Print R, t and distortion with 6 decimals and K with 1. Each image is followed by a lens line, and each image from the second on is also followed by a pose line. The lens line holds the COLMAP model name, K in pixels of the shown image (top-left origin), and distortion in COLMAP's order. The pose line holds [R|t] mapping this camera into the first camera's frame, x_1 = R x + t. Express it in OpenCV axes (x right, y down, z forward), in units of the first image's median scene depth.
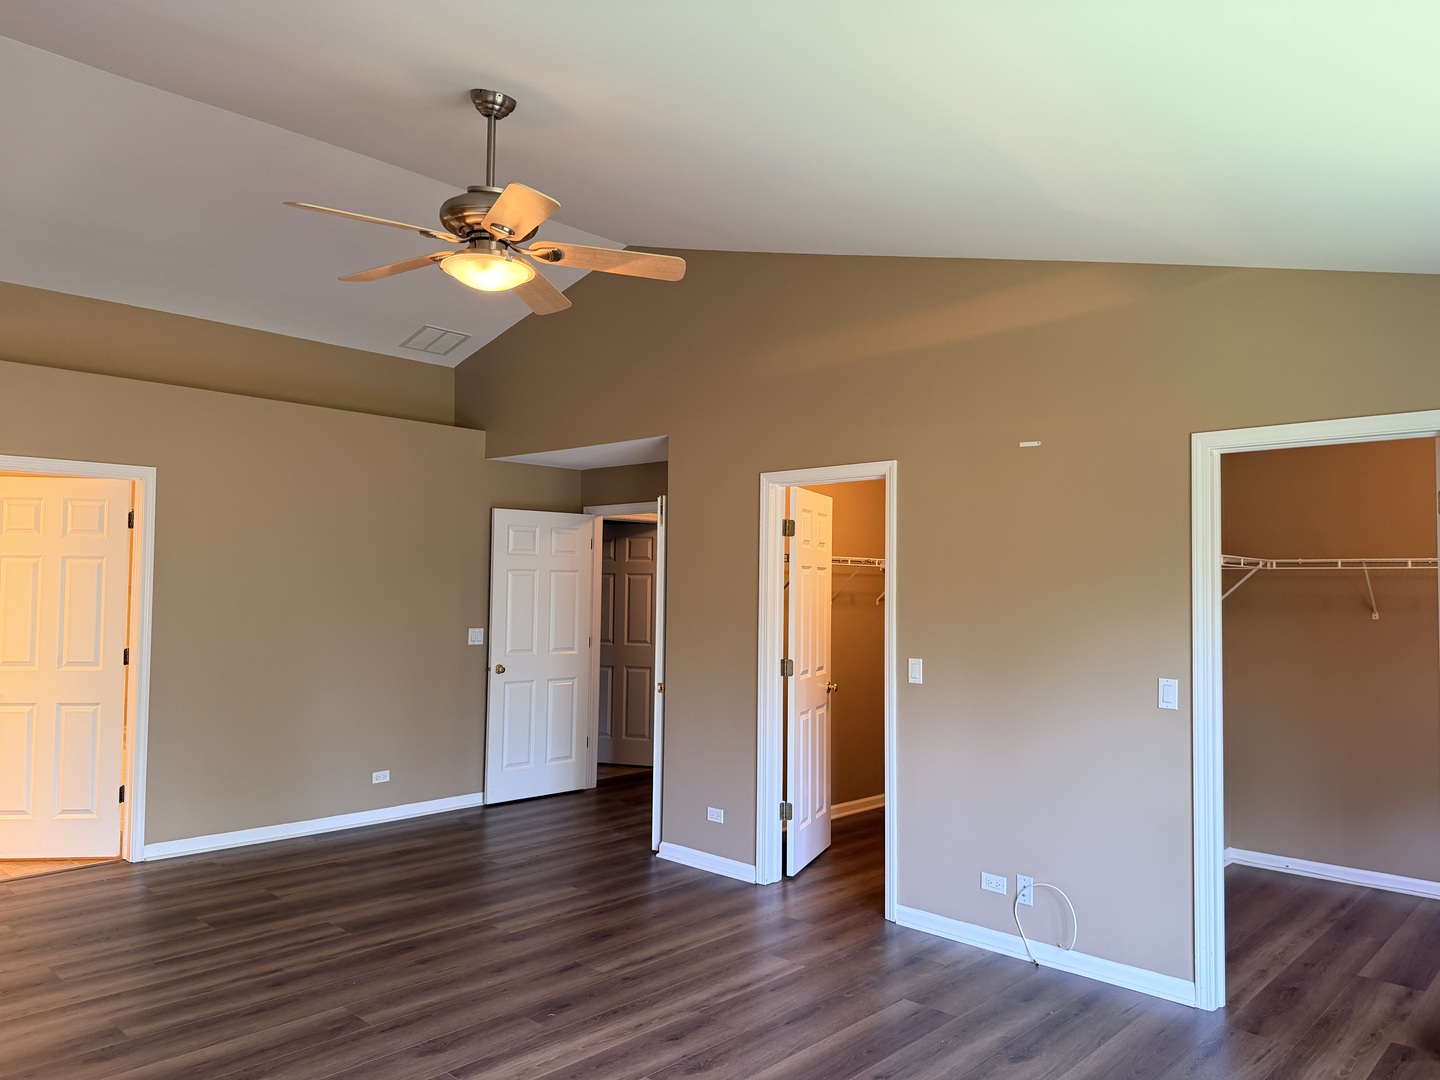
lens RADIAL K [[1020.1, 0, 724.1], [0, 1020.1, 540.2], [0, 0, 1]] dist [0.077759, -0.087064]
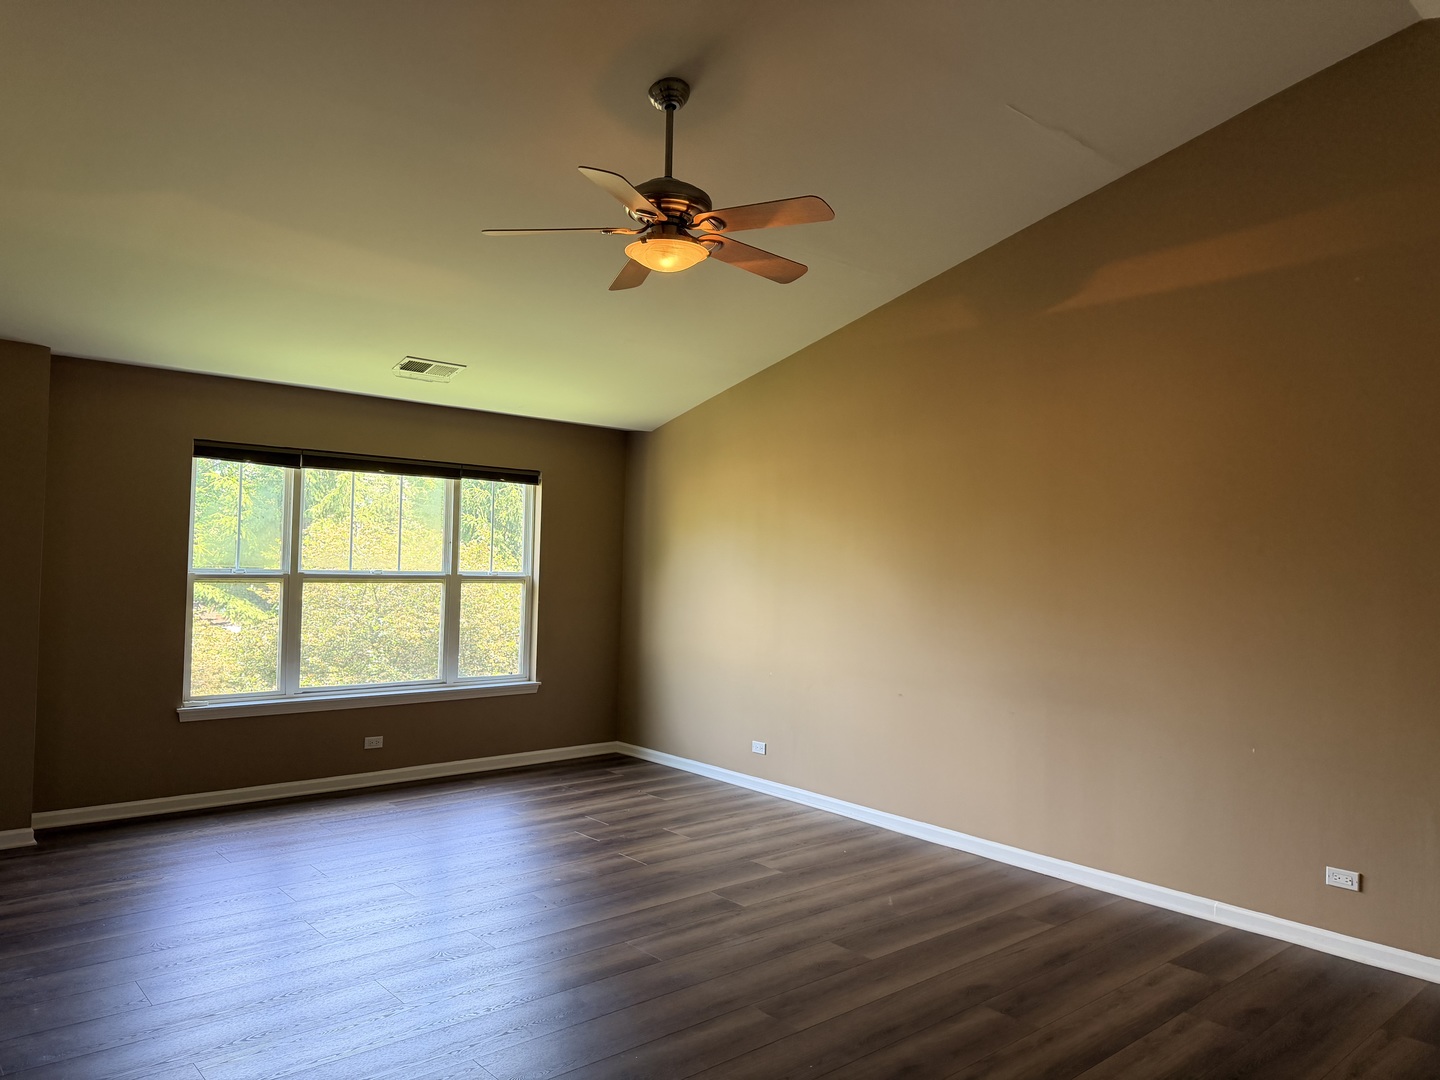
lens RADIAL K [[1020.1, 0, 724.1], [0, 1020.1, 540.2], [0, 0, 1]] dist [0.077759, -0.087064]
pose [[-0.995192, -0.048869, 0.084883, -0.335355], [-0.054456, 0.996411, -0.064800, 0.094857], [-0.081412, -0.069110, -0.994282, 1.770665]]
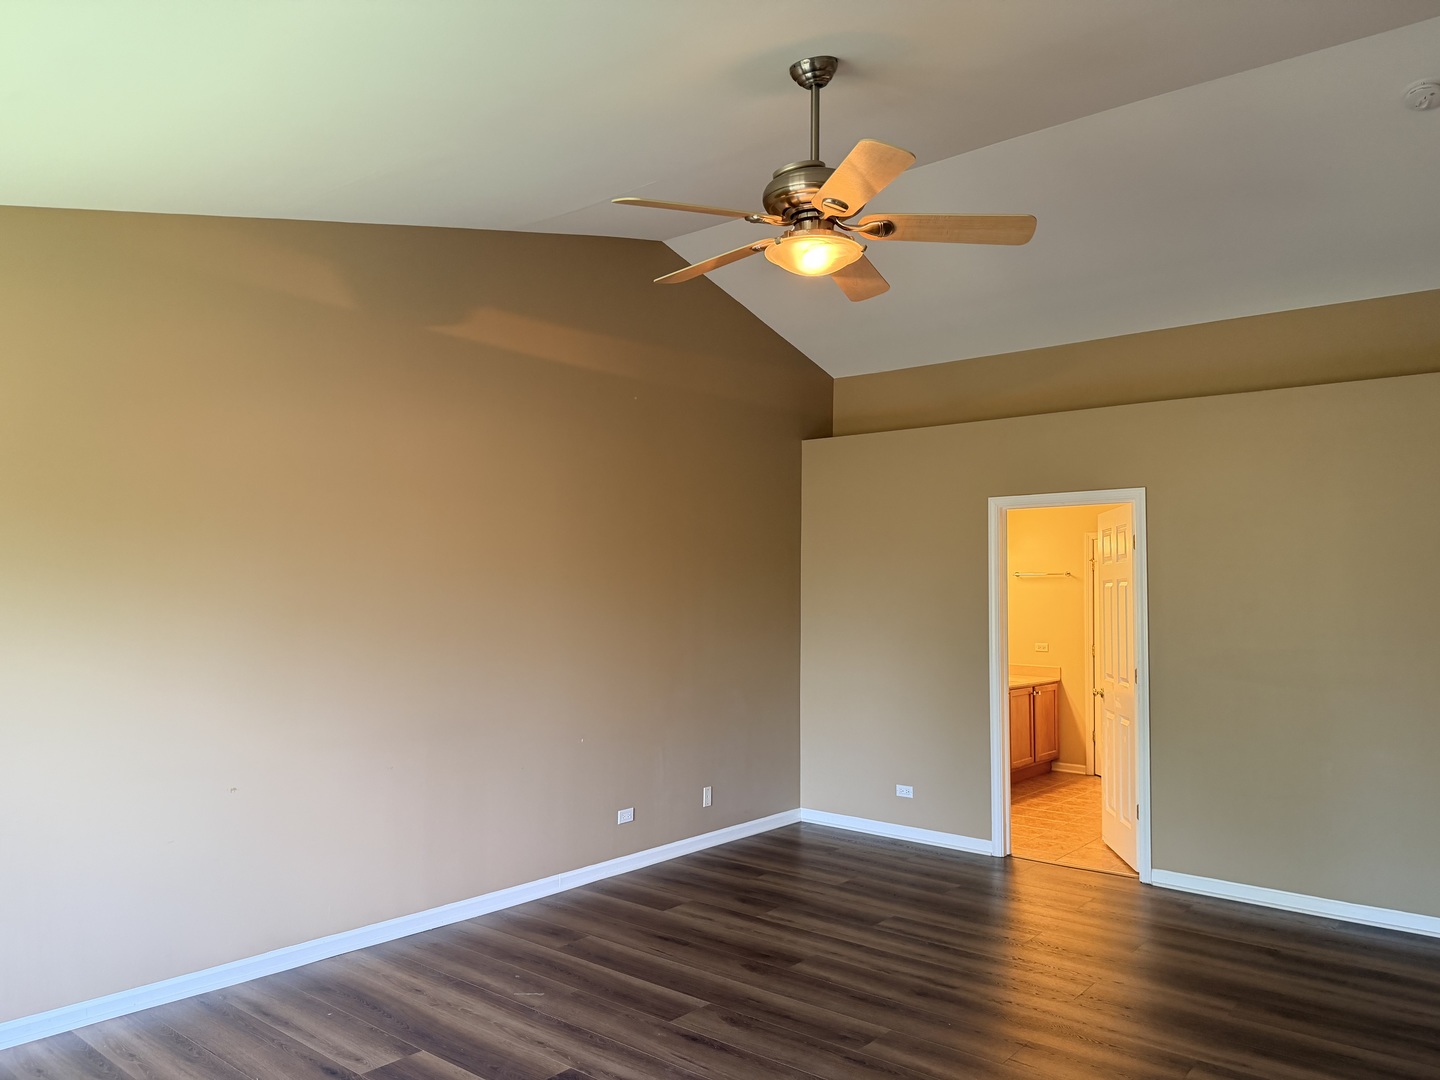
lens RADIAL K [[1020.1, 0, 724.1], [0, 1020.1, 540.2], [0, 0, 1]] dist [0.077759, -0.087064]
pose [[0.072104, -0.074838, -0.994585, 0.579891], [0.037589, 0.996677, -0.072270, 0.053016], [0.996689, -0.032174, 0.074677, 0.735693]]
